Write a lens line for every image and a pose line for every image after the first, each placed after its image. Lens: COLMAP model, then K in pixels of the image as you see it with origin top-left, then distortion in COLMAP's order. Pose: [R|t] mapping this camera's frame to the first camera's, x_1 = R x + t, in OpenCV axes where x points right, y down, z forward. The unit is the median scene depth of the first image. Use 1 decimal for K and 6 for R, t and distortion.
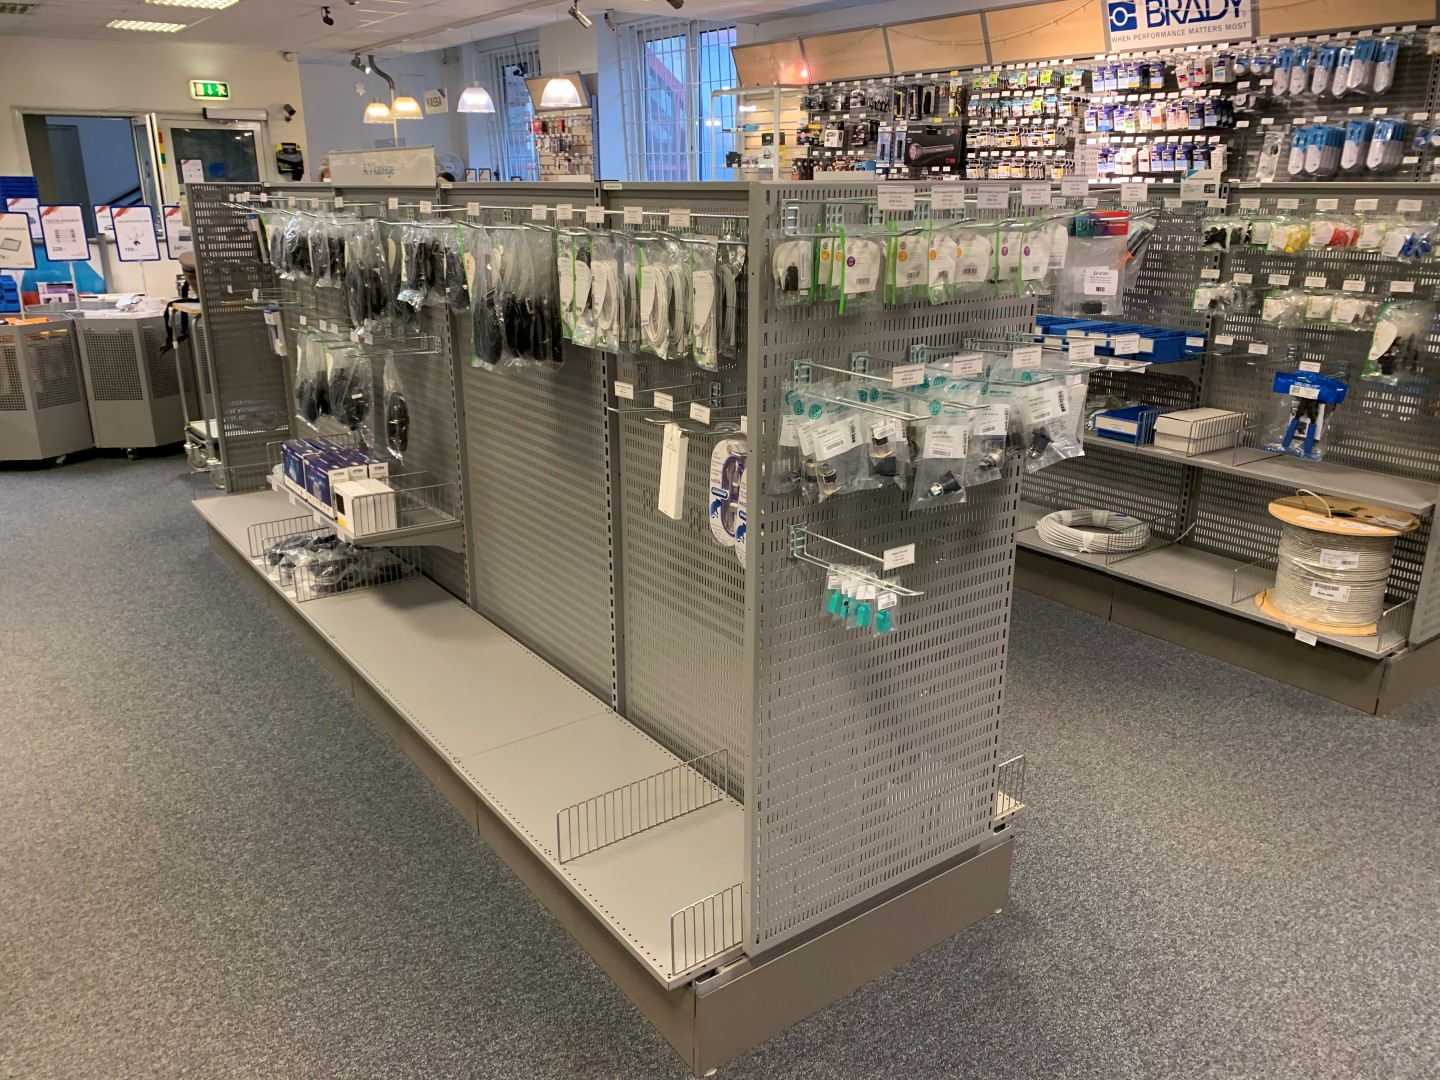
lens RADIAL K [[1105.1, 0, 717.3], [0, 1105.1, 541.7], [0, 0, 1]] dist [0.003330, 0.004054]
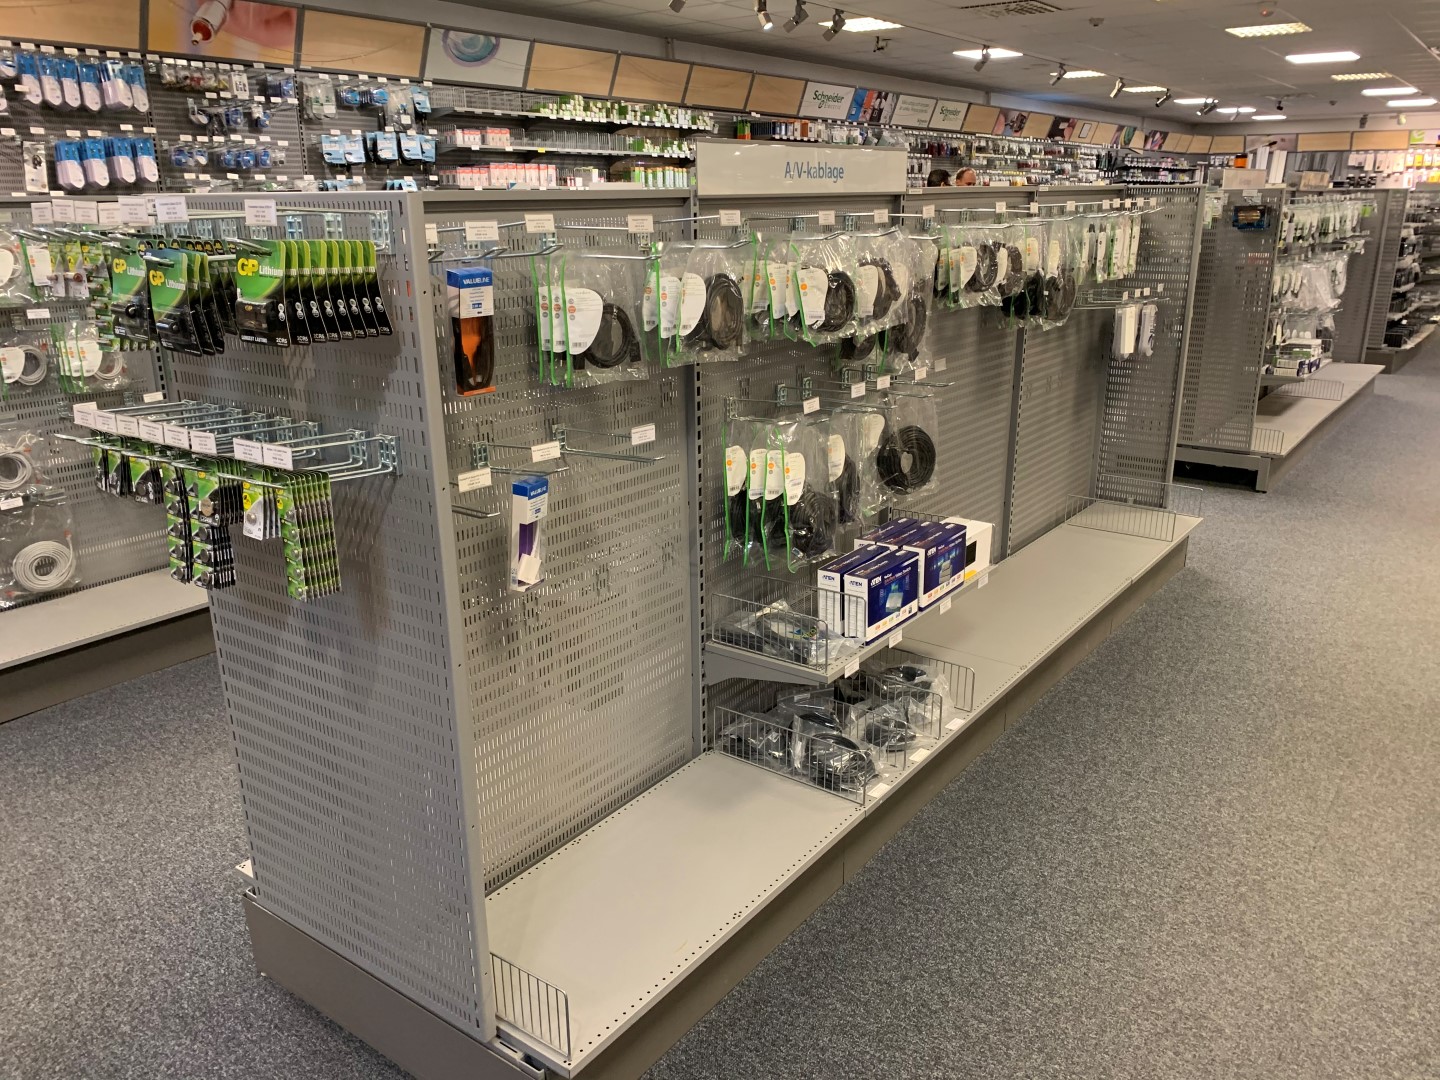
lens RADIAL K [[1105.1, 0, 718.2], [0, 1105.1, 538.4], [0, 0, 1]] dist [0.003330, 0.004054]
pose [[-0.296135, -0.283710, 0.912038, -1.056010], [0.301826, 0.878143, 0.371168, -0.422173], [-0.906204, 0.385193, -0.174417, 1.304428]]
